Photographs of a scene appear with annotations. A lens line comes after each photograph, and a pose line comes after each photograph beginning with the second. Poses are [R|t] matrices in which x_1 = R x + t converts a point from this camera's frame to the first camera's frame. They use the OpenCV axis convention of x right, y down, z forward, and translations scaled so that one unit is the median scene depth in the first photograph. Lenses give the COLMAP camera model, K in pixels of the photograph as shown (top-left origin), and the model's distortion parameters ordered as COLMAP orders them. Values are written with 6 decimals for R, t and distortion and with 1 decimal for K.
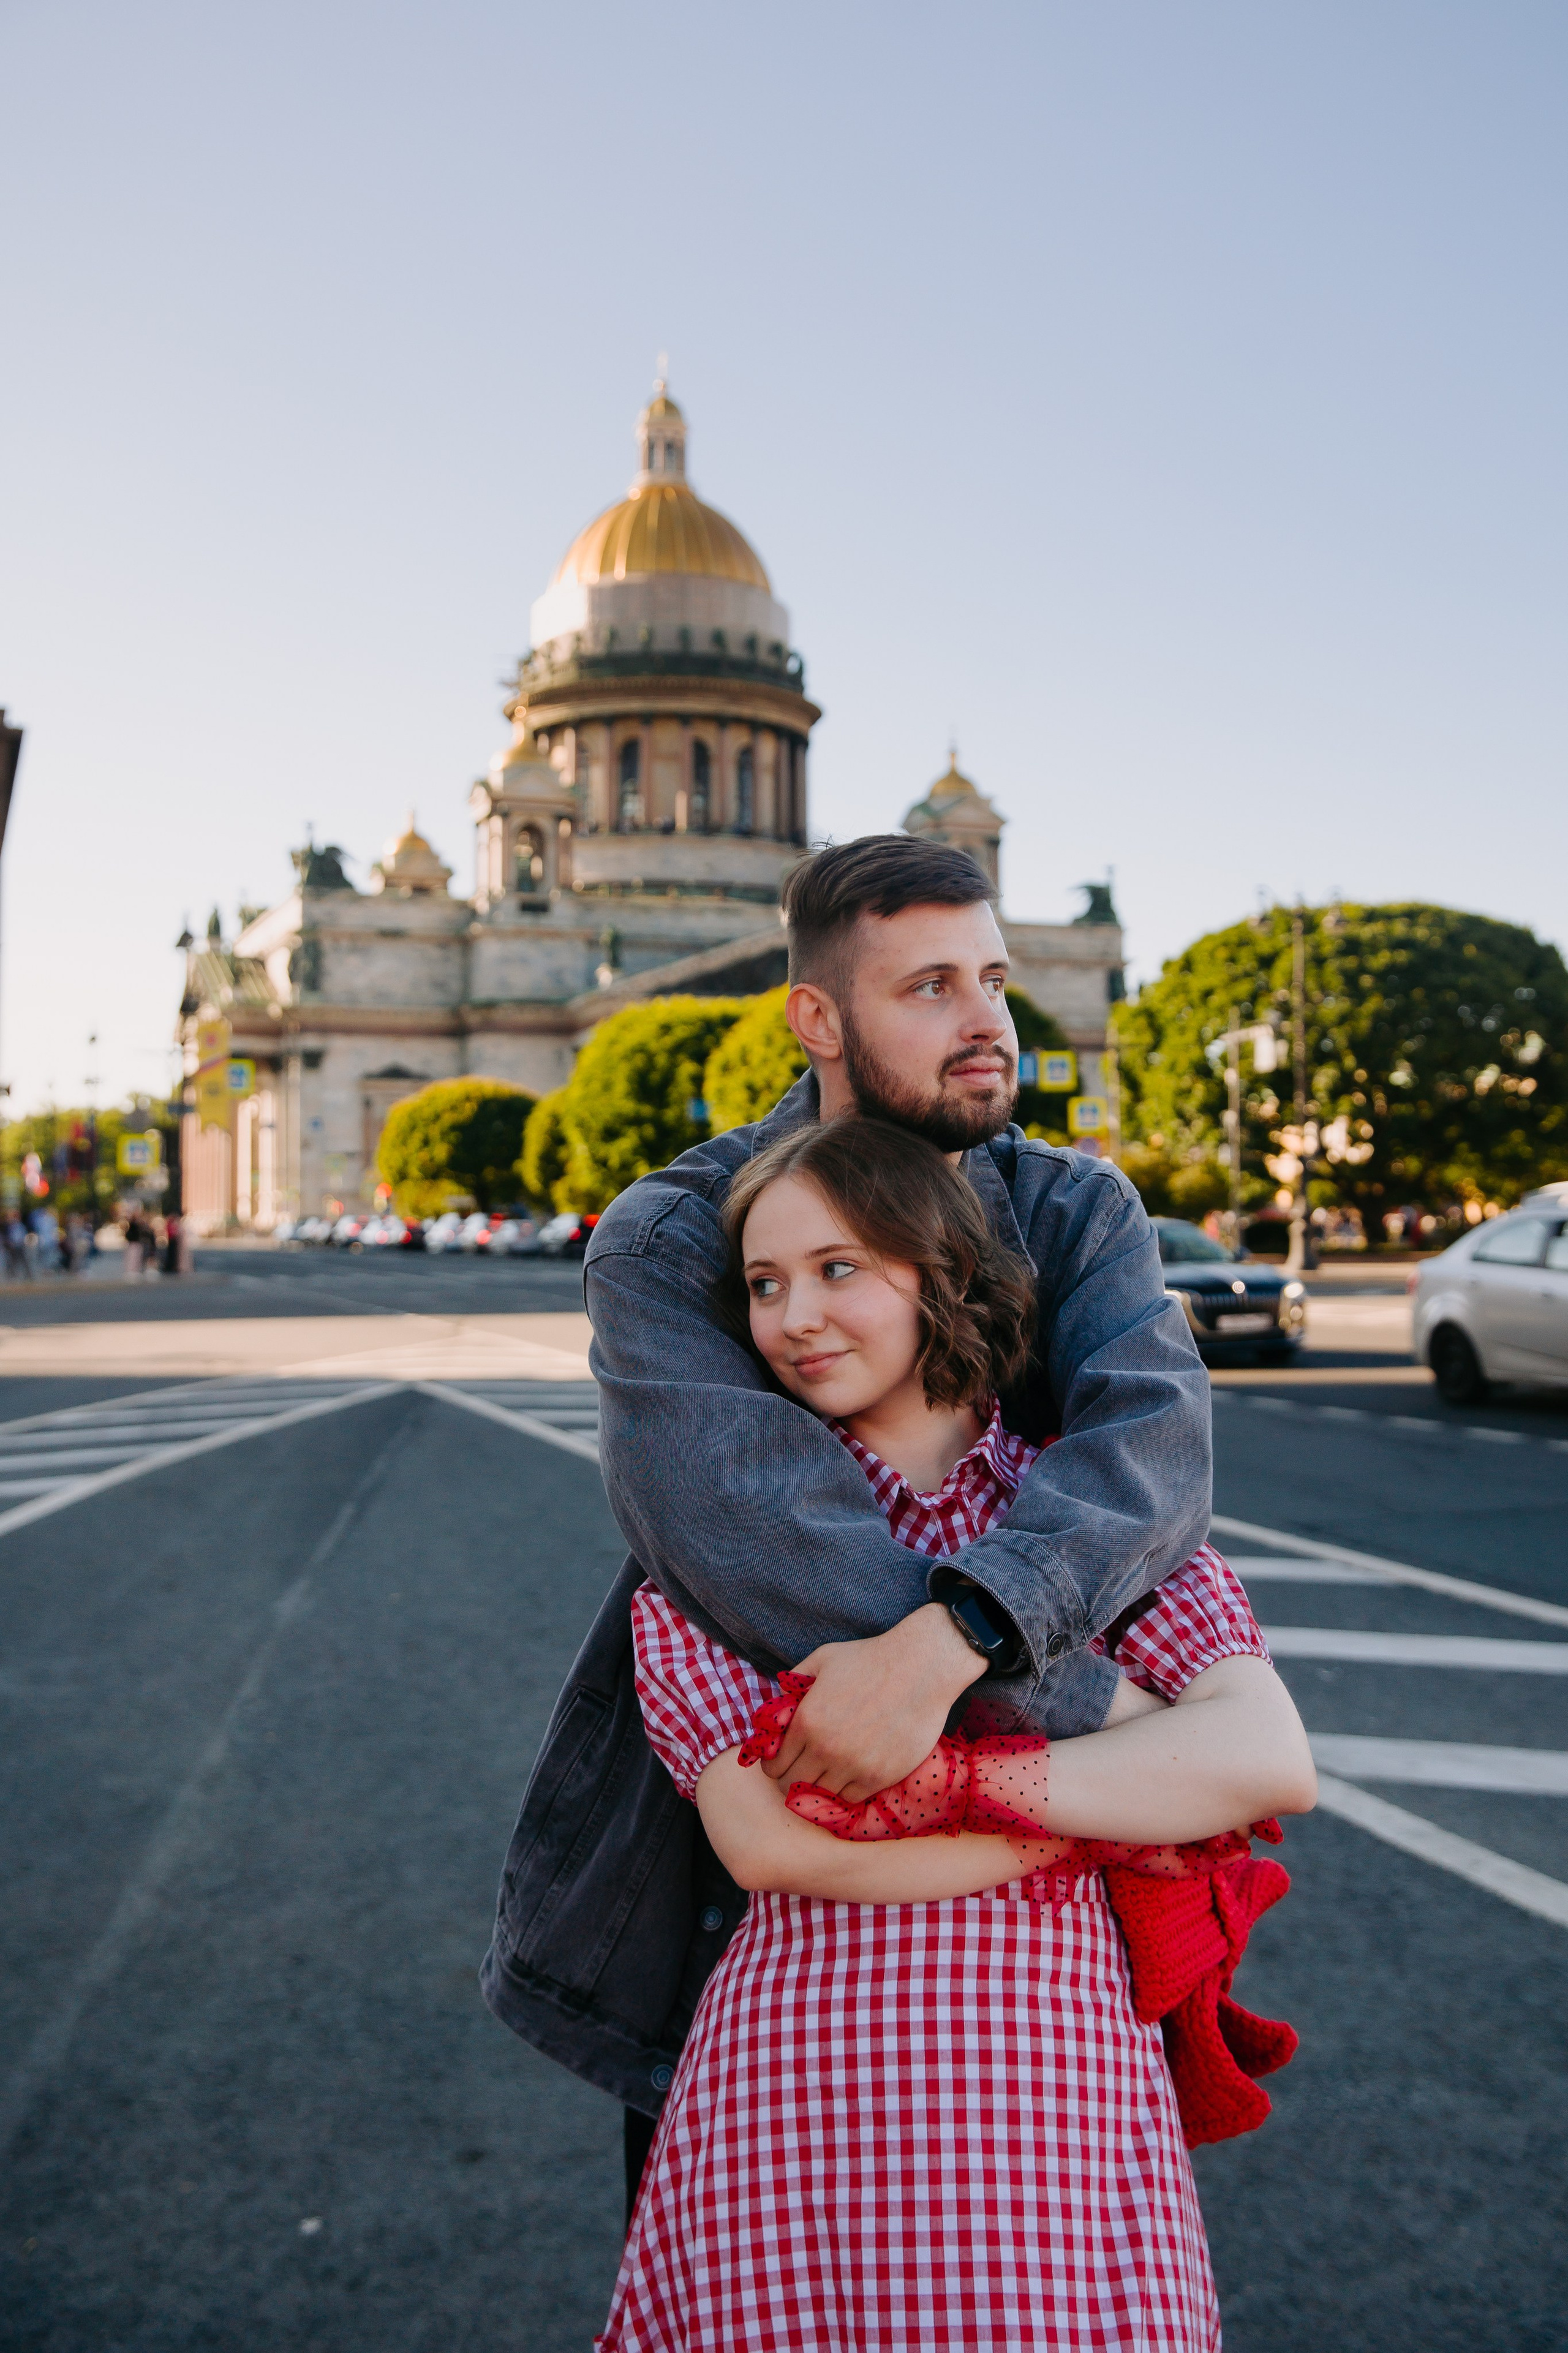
lens RADIAL K [[2042.3, 0, 784.0], [0, 2042.3, 1176.5], [0, 0, 1]] dist [-0.052167, 0.073262]
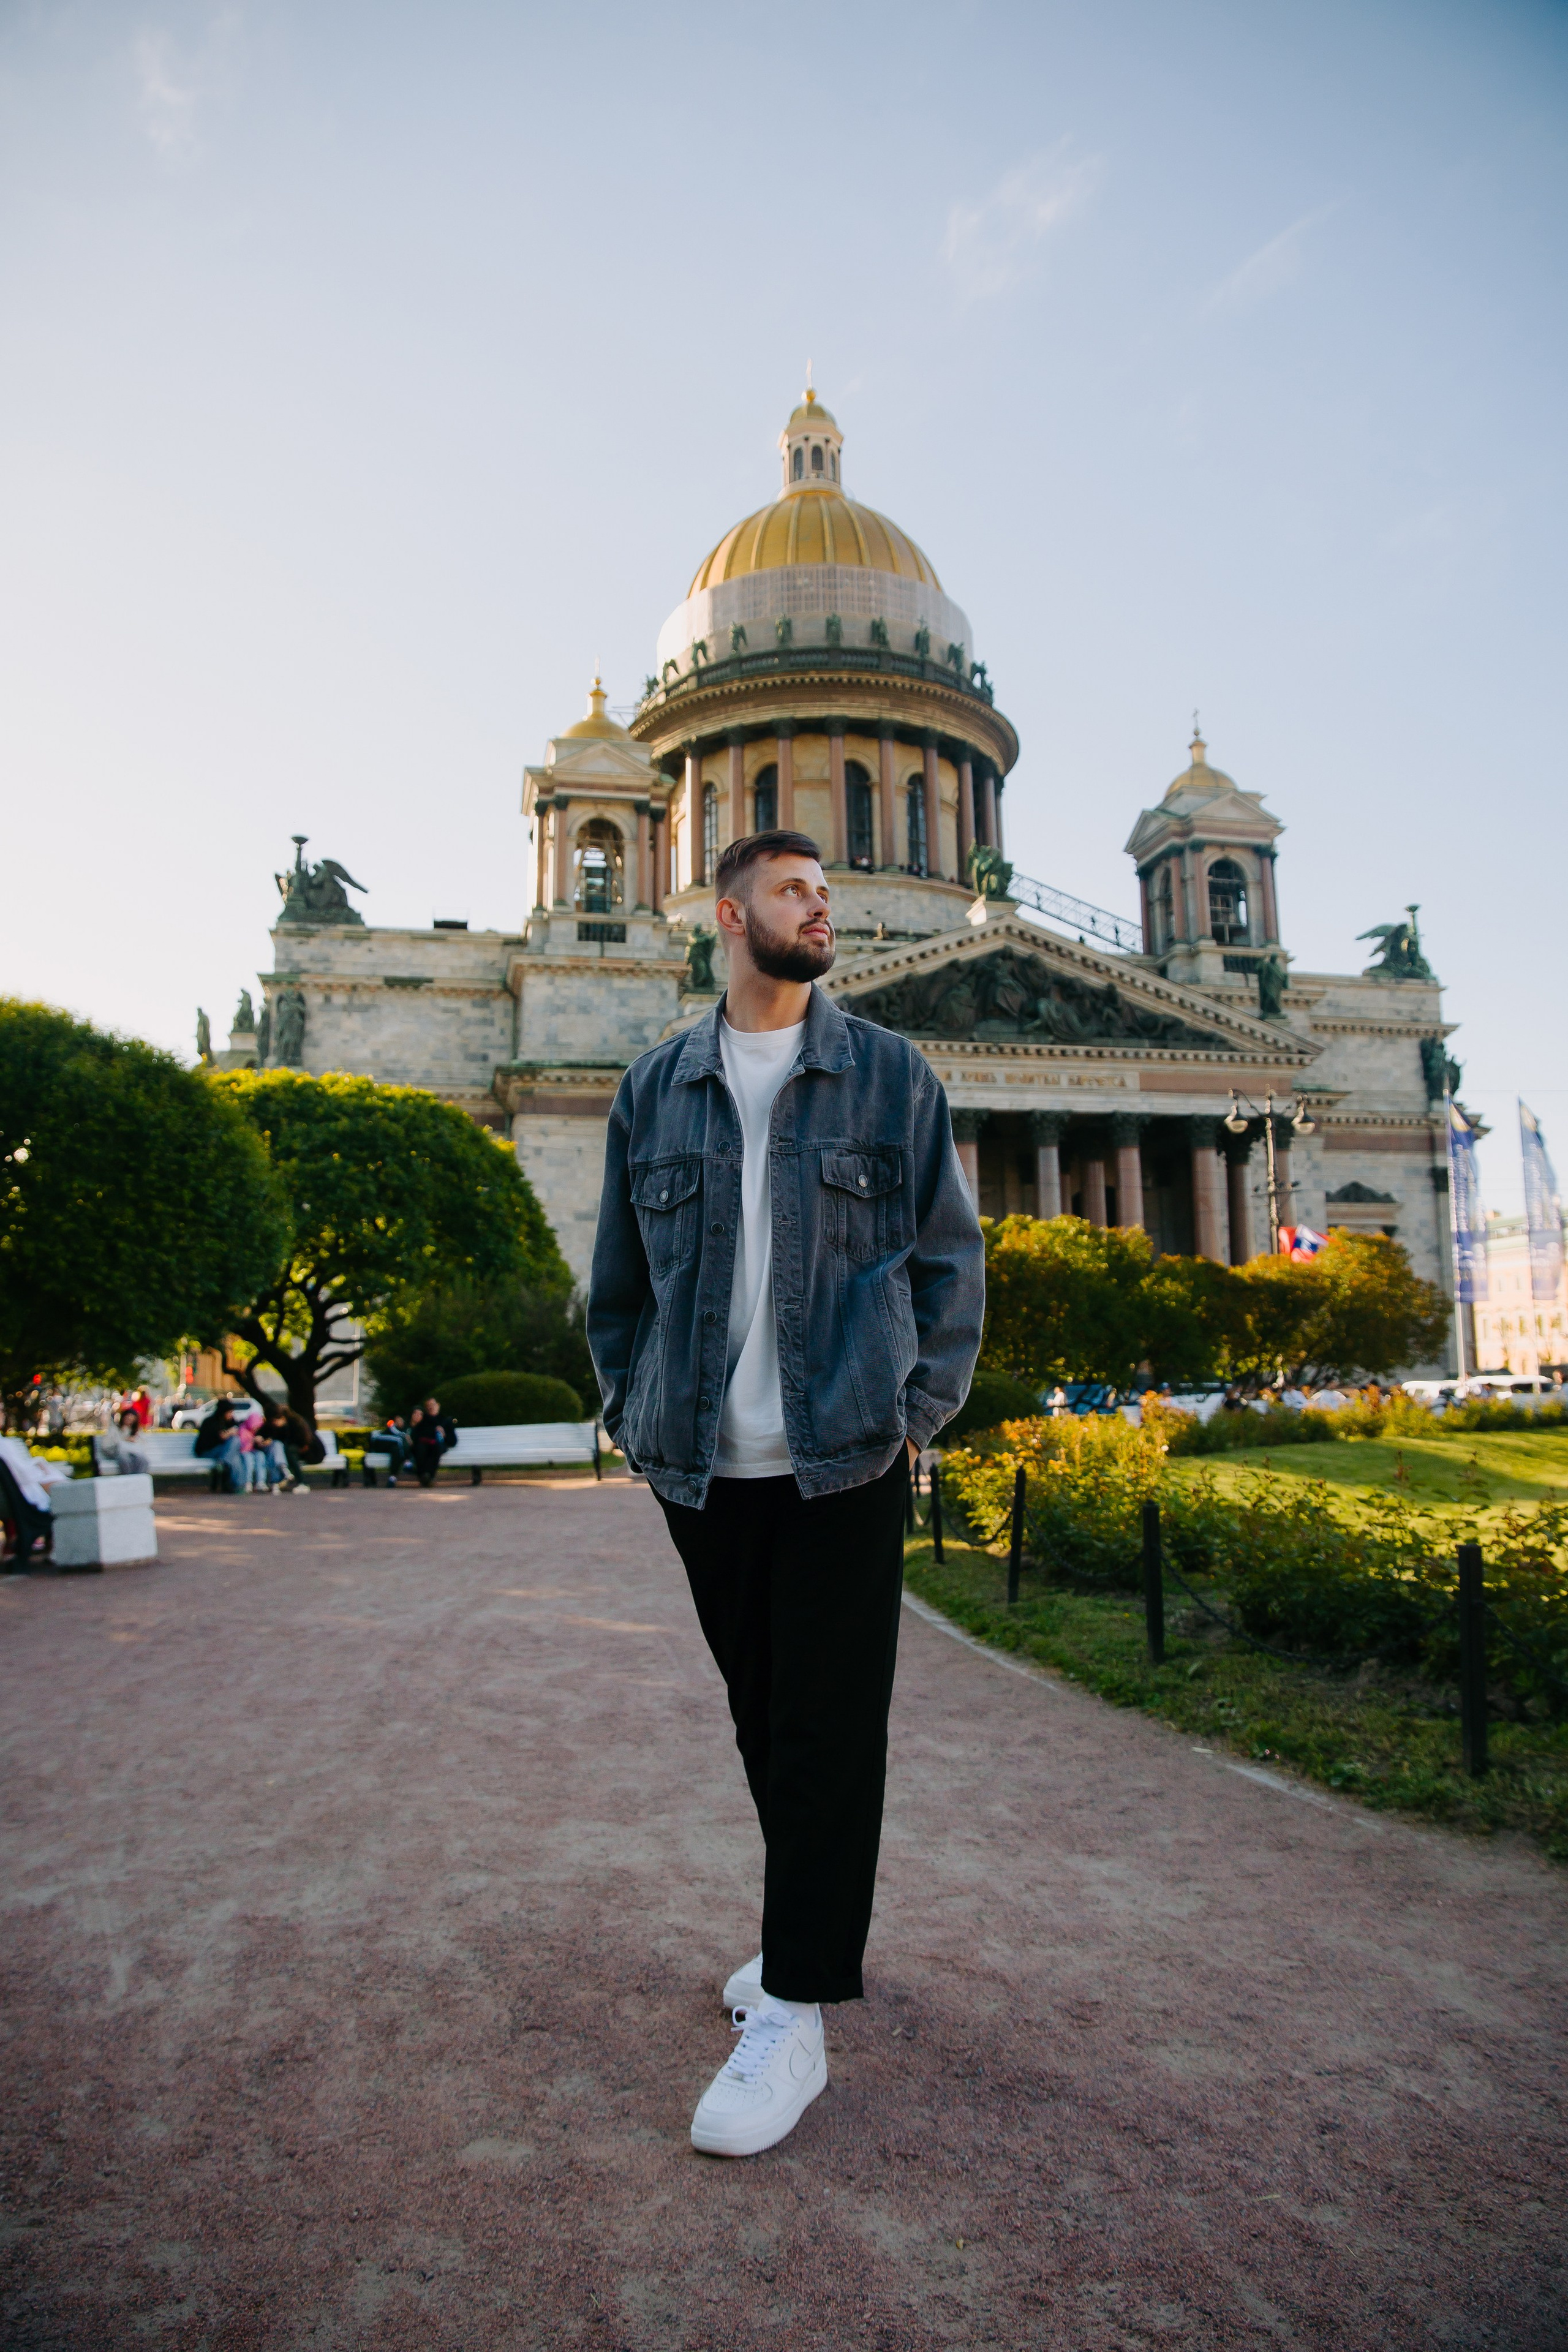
lens RADIAL K [[1514.5, 0, 771.9], [0, 1514.5, 1193.7], [0, 0, 1]] dist [-0.120771, 0.064644]
pose [[0.989820, -0.027812, -0.139580, 0.001560], [0.011334, 0.993009, -0.117491, 0.013196], [0.141872, 0.114713, 0.983216, 0.466015]]
